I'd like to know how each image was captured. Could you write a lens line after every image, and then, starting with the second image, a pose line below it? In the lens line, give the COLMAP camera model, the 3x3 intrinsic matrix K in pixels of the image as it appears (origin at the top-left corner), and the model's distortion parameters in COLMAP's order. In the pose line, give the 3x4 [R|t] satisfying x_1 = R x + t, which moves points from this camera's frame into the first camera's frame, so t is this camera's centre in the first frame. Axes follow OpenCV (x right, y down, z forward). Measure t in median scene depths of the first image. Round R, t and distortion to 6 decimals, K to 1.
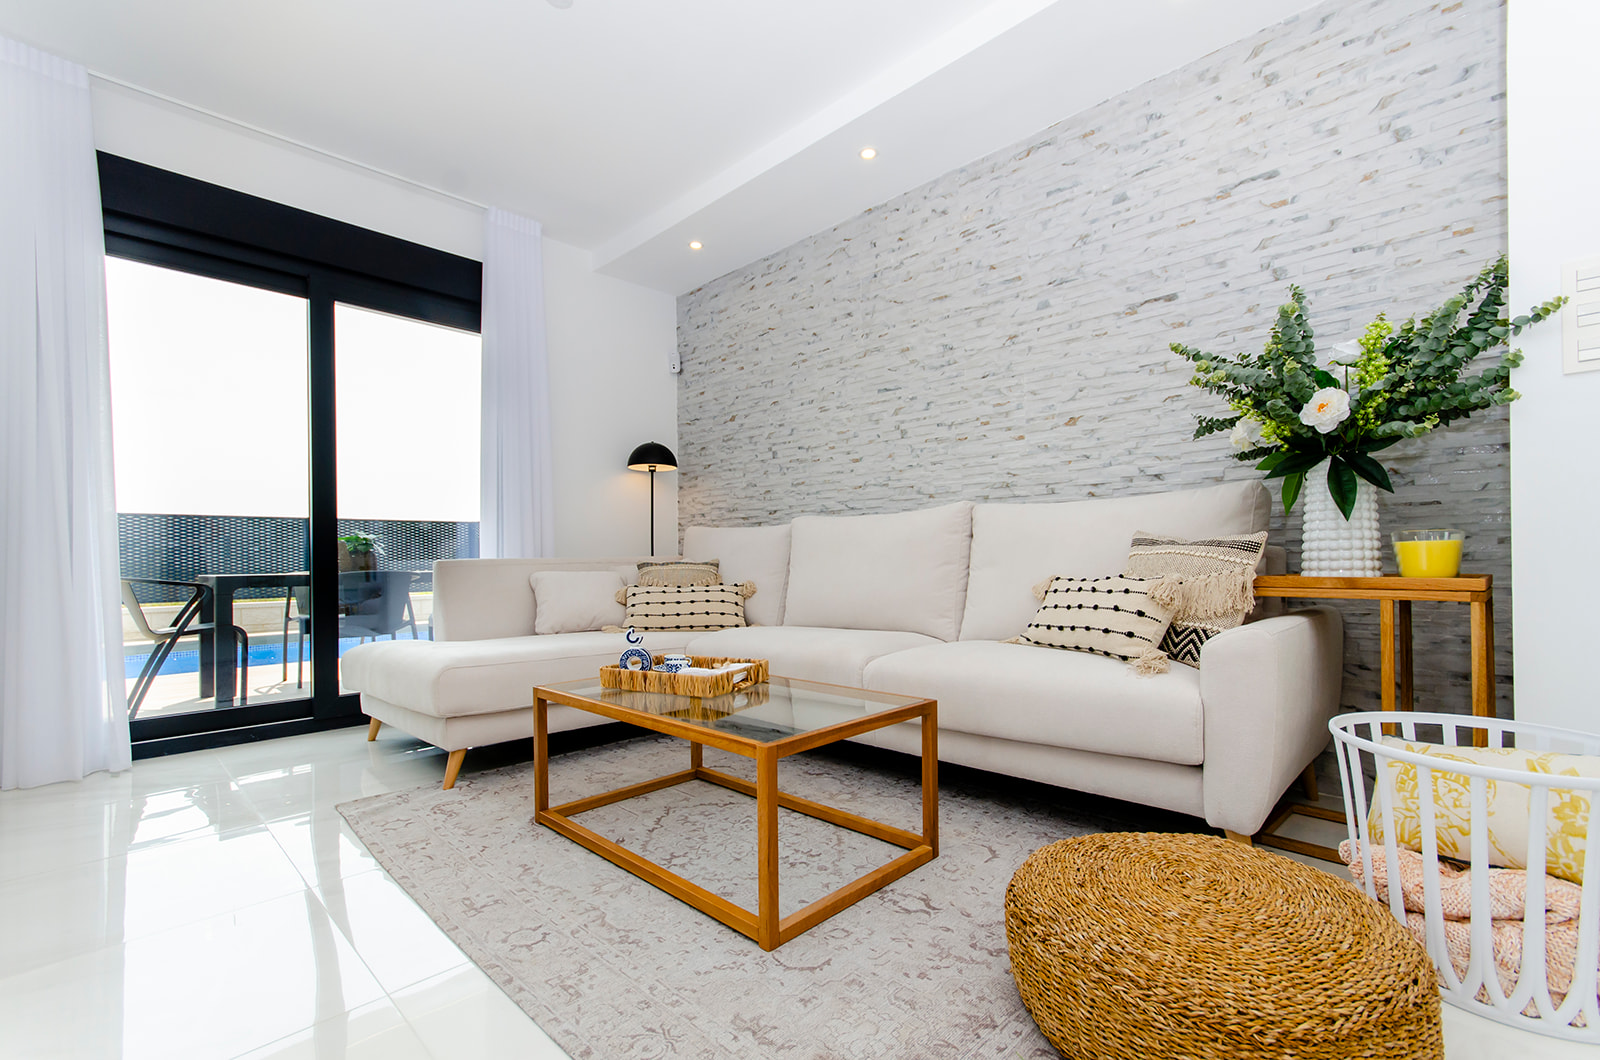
lens RADIAL K [[708.6, 0, 786.5], [0, 708.6, 555.5], [0, 0, 1]] dist [0.006435, -0.000278]
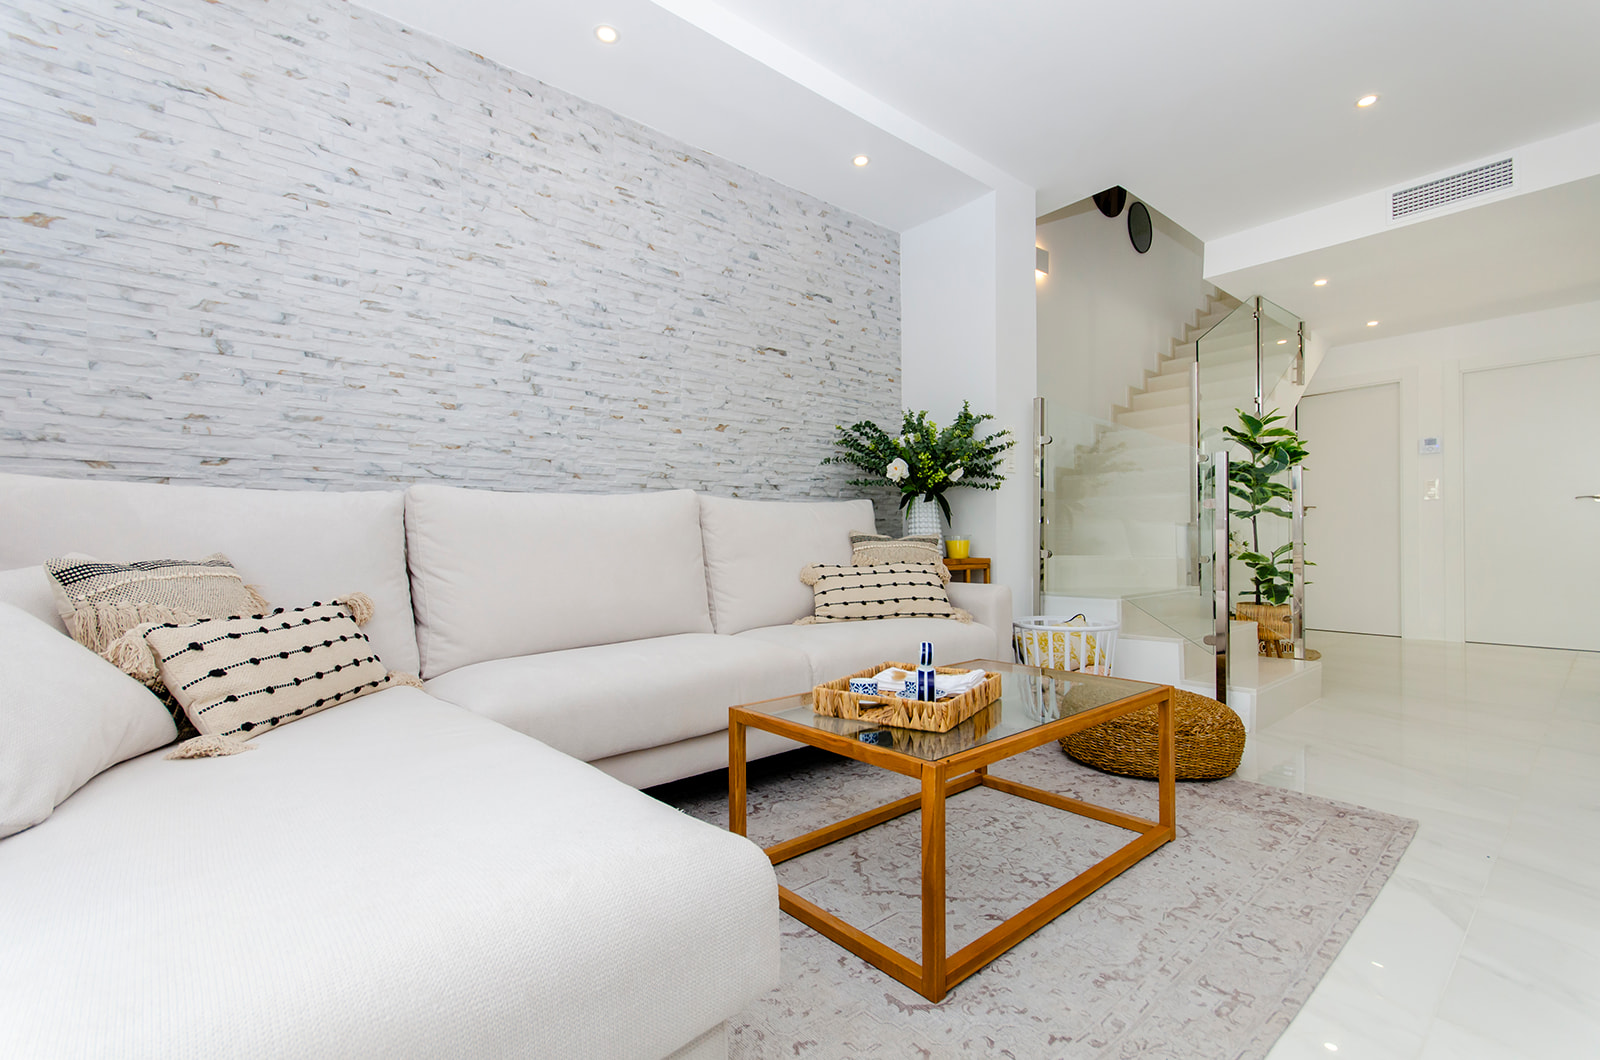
lens RADIAL K [[708.6, 0, 803.4], [0, 708.6, 541.5], [0, 0, 1]] dist [0.006435, -0.000278]
pose [[0.067891, 0.011804, 0.997623, -0.661559], [0.003030, 0.999923, -0.012037, 0.003850], [-0.997688, 0.003840, 0.067850, 0.747953]]
